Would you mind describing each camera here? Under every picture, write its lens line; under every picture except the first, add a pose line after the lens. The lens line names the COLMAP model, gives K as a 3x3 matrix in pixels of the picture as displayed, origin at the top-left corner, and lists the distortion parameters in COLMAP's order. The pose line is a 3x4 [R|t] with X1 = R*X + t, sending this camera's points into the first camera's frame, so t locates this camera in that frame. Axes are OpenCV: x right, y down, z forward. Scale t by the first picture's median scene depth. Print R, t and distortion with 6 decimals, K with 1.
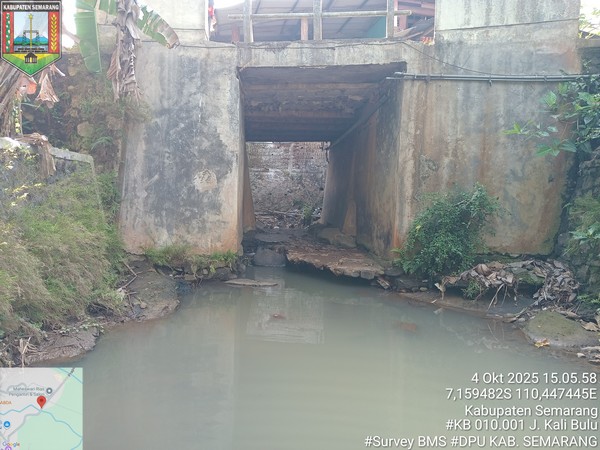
lens RADIAL K [[447.2, 0, 300.1], [0, 447.2, 225.5], [0, 0, 1]] dist [0.014710, -0.000934]
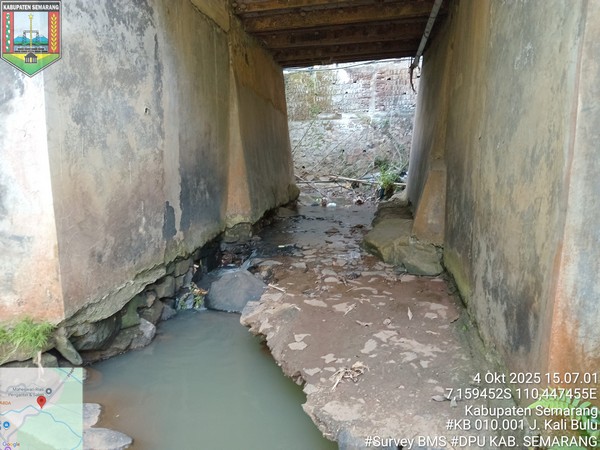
lens RADIAL K [[447.2, 0, 299.2], [0, 447.2, 223.6], [0, 0, 1]] dist [0.014710, -0.000934]
pose [[0.961769, 0.015147, -0.273443, 0.060780], [0.009934, 0.995883, 0.090104, -0.021074], [0.273682, -0.089375, 0.957659, 0.308119]]
